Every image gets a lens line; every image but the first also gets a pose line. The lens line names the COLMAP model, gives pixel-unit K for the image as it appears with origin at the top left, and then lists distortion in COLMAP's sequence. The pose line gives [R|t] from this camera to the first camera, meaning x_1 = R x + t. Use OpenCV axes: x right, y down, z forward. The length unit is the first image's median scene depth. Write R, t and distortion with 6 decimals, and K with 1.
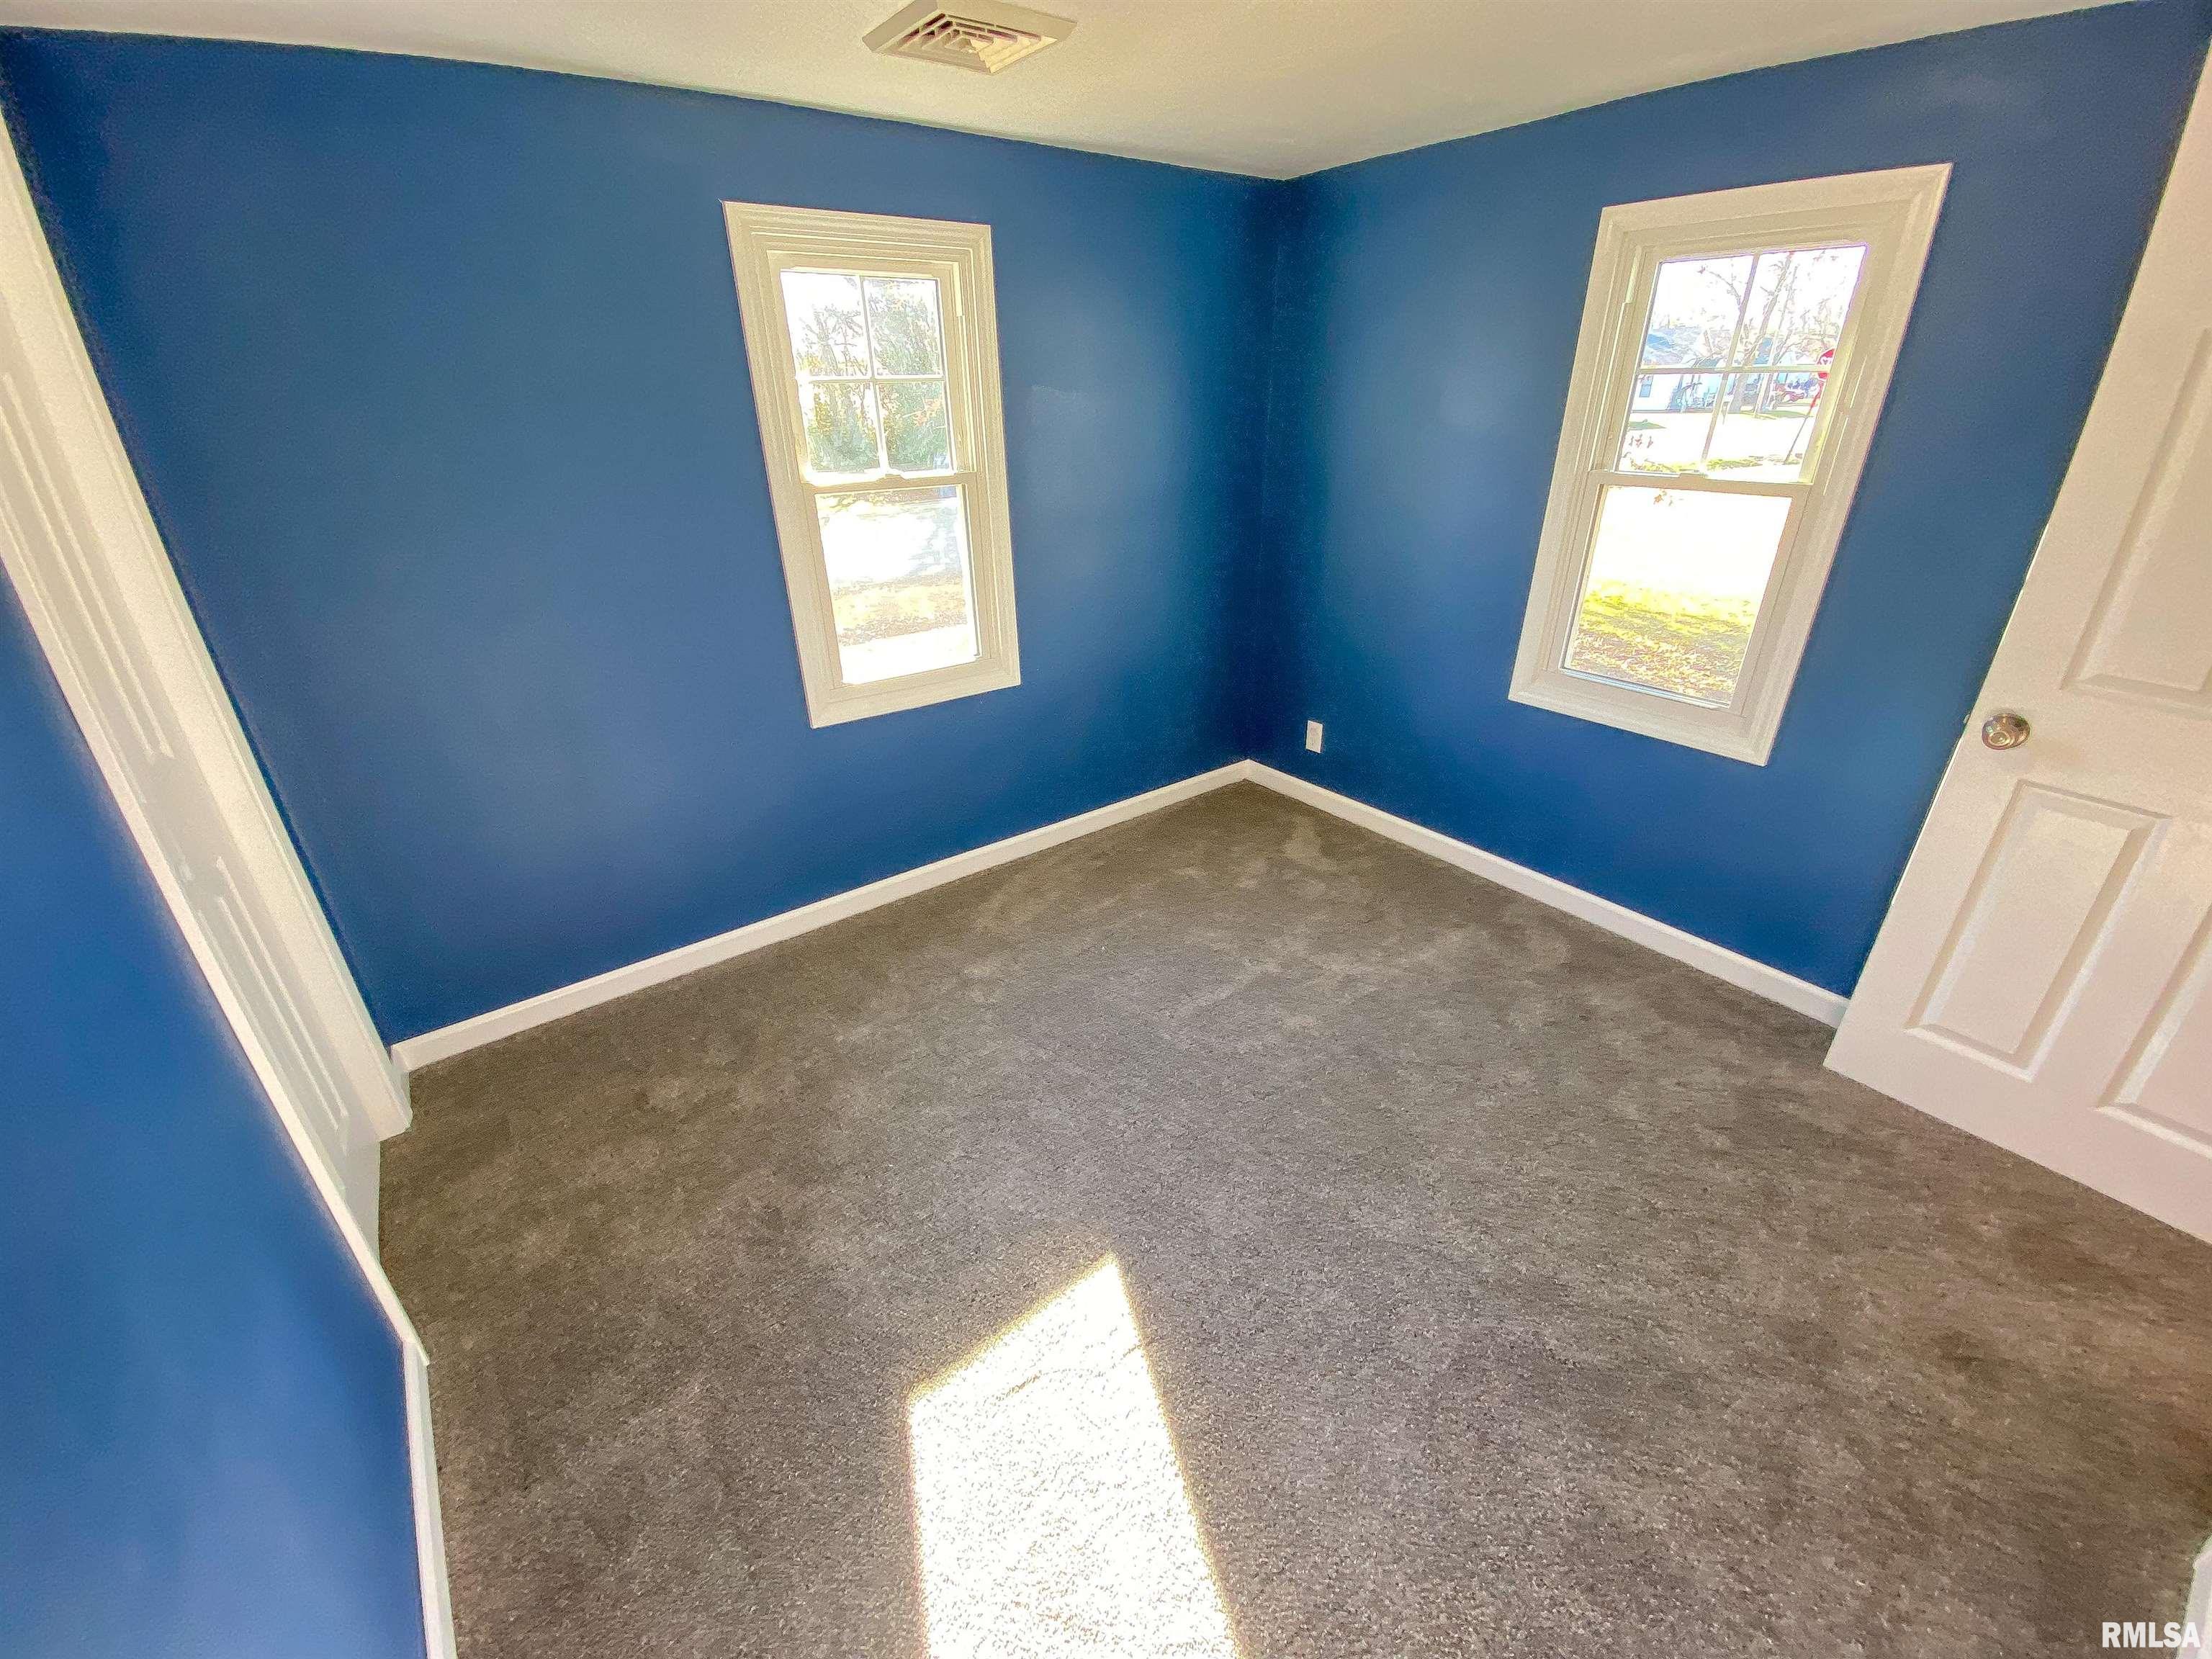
lens RADIAL K [[907.4, 0, 1105.6], [0, 907.4, 831.4], [0, 0, 1]] dist [0.034108, -0.026485]
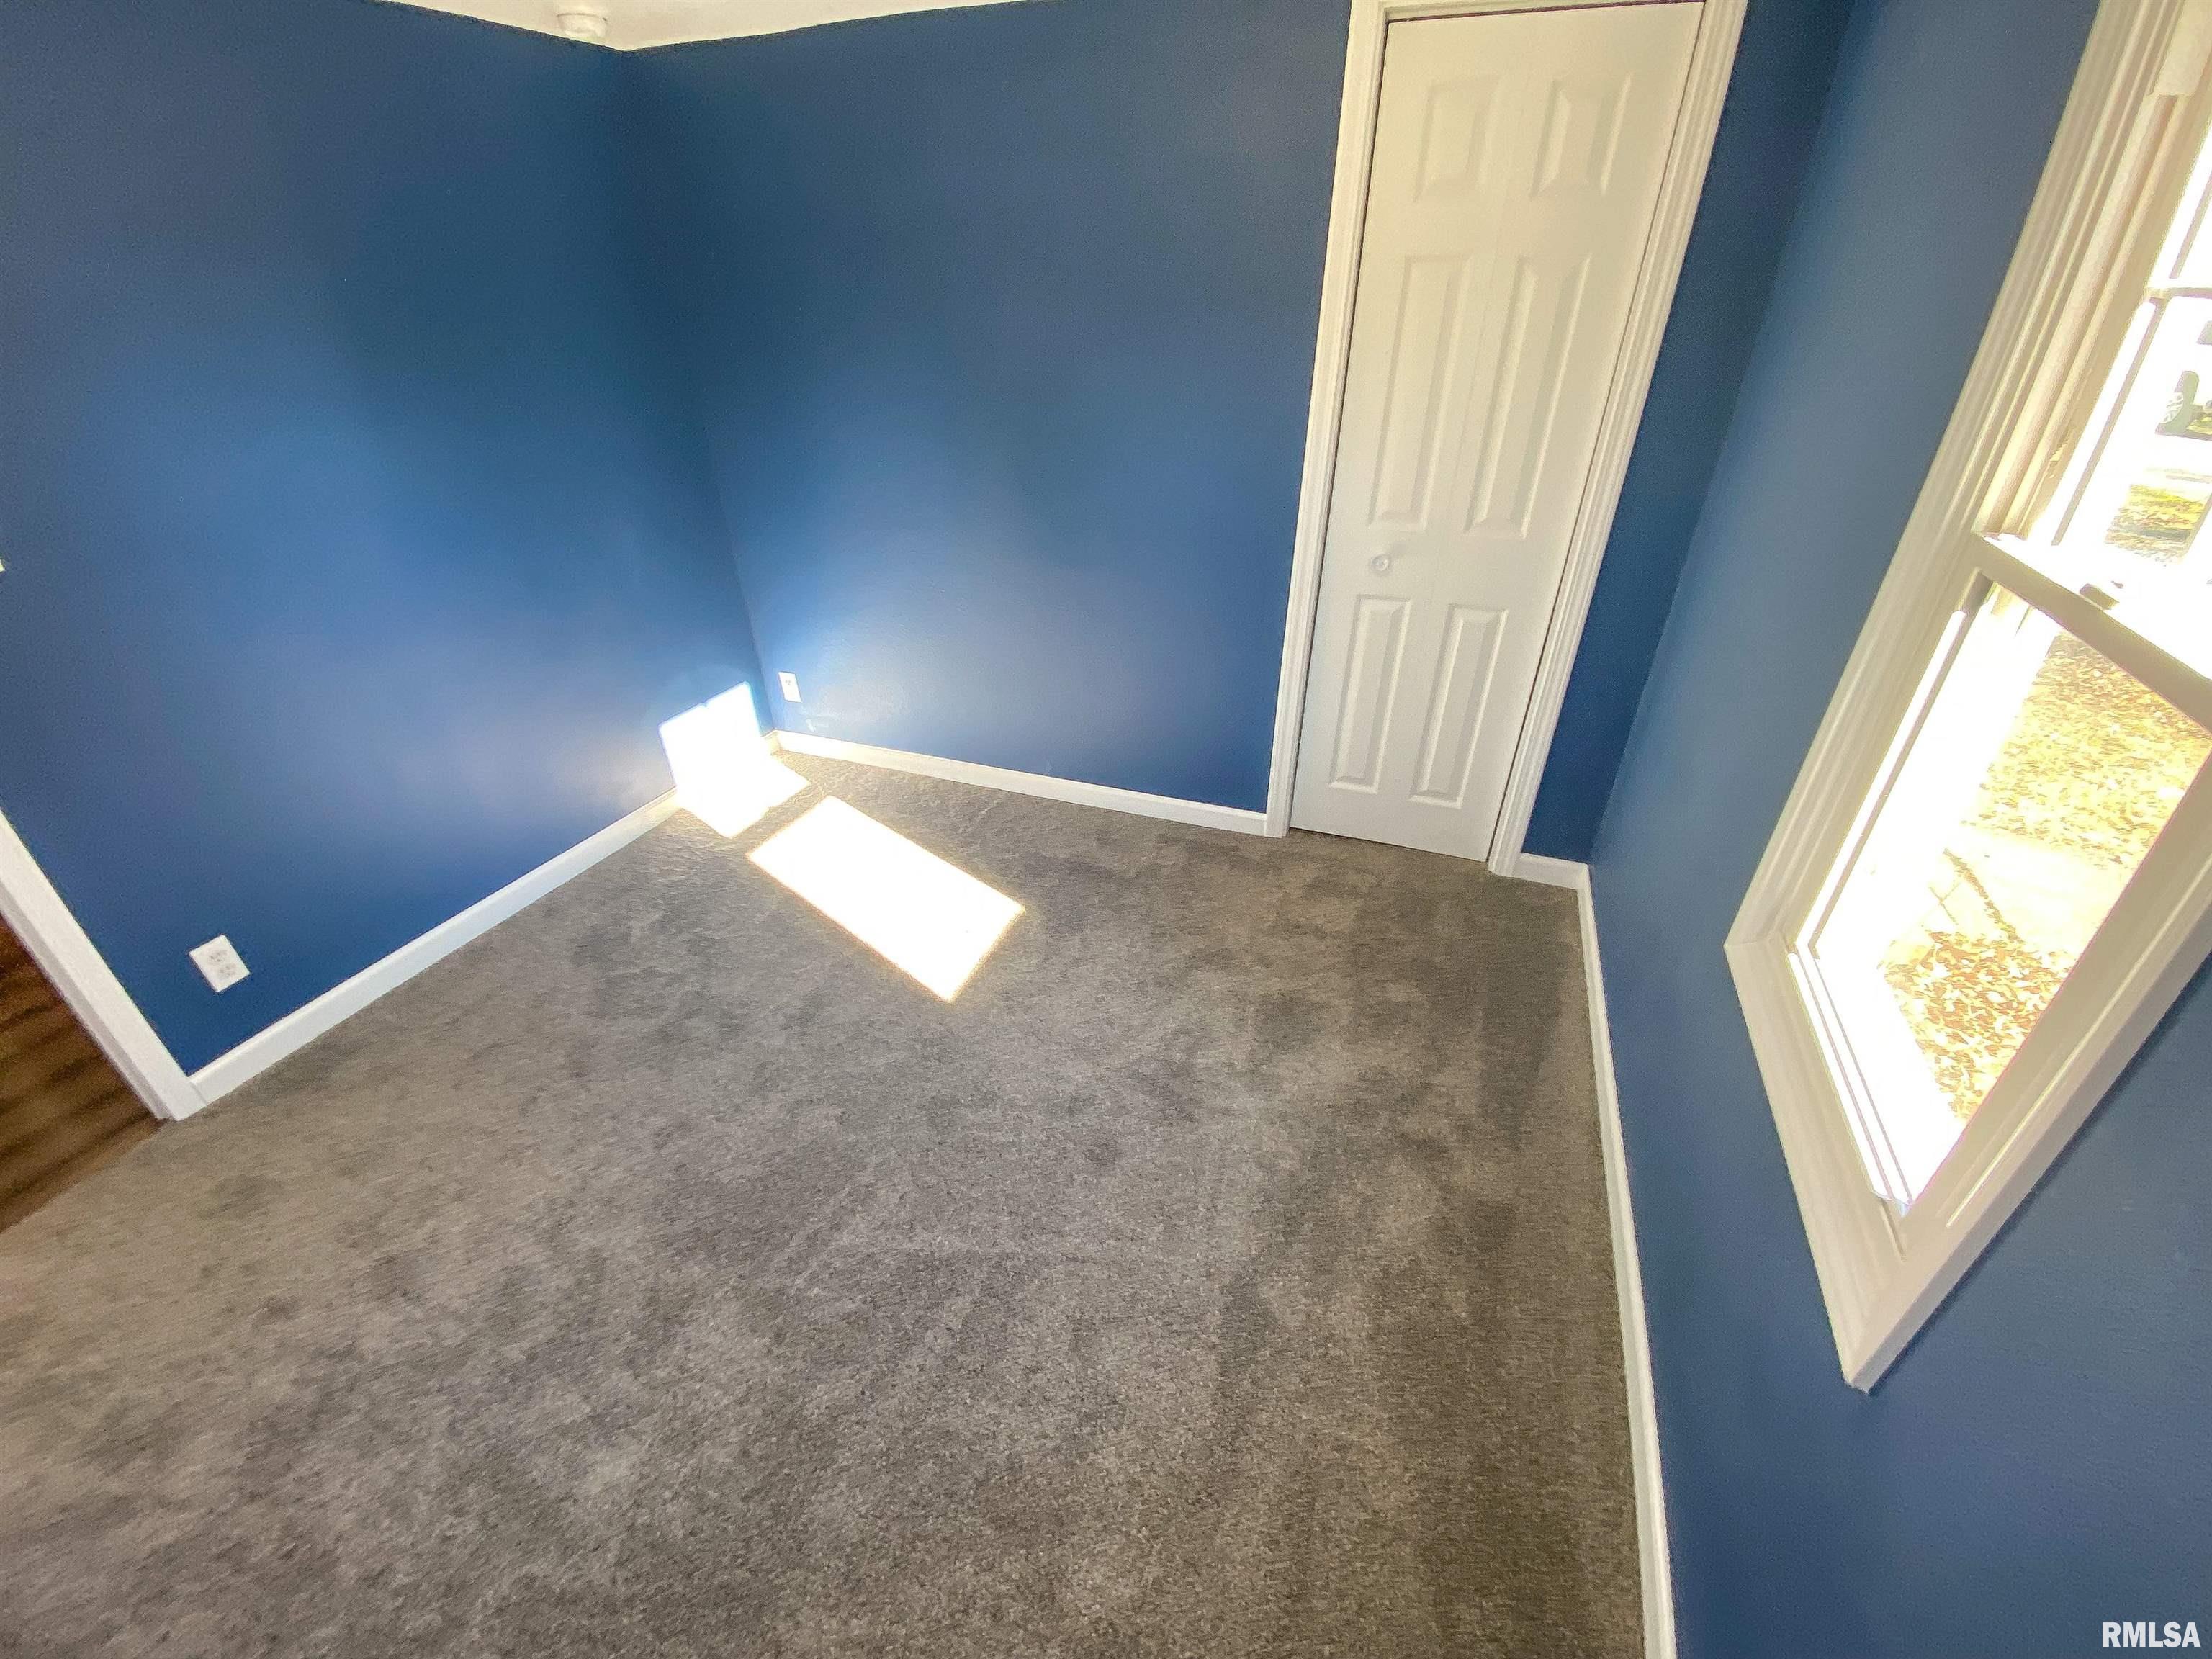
lens RADIAL K [[907.4, 0, 1105.6], [0, 907.4, 831.4], [0, 0, 1]] dist [0.034108, -0.026485]
pose [[-0.861255, 0.283136, -0.421987, 0.216669], [-0.204351, 0.567335, 0.797729, -0.549074], [0.465274, 0.773282, -0.430761, 1.102005]]
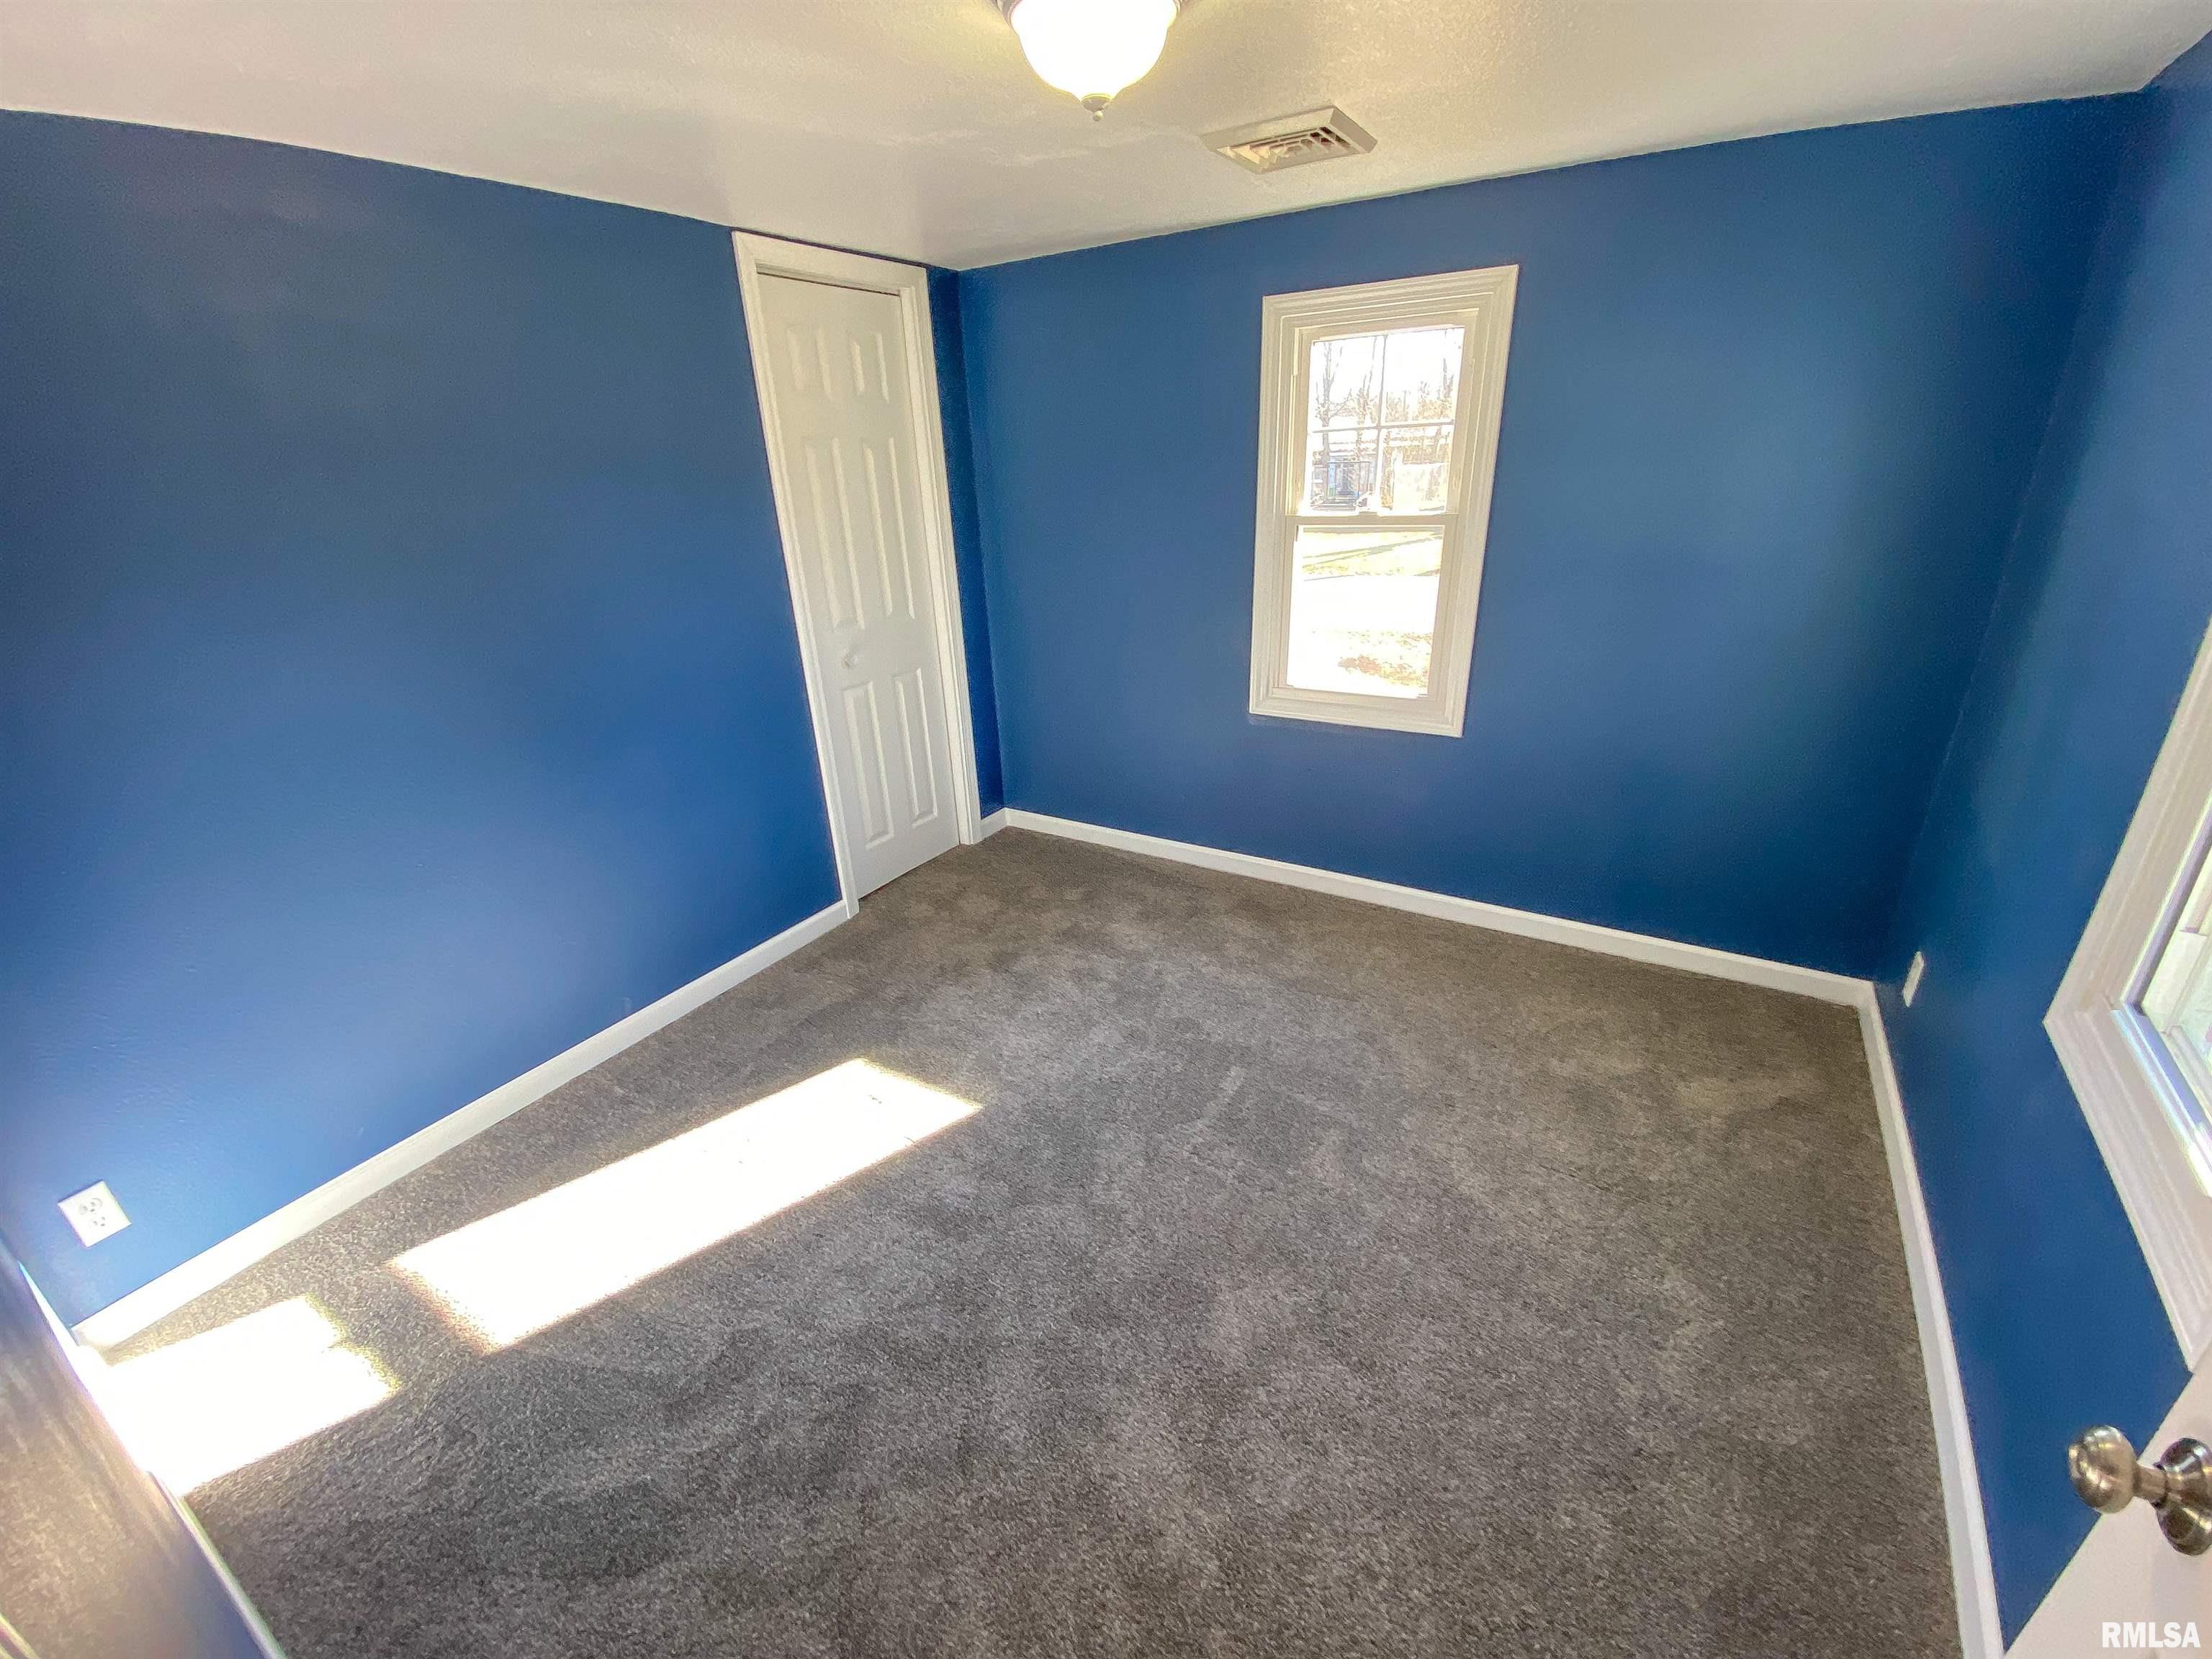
lens RADIAL K [[907.4, 0, 1105.6], [0, 907.4, 831.4], [0, 0, 1]] dist [0.034108, -0.026485]
pose [[0.357910, 0.360112, -0.861522, 0.776118], [-0.386362, 0.897068, 0.214460, -0.168080], [0.850074, 0.256102, 0.460203, 0.345624]]
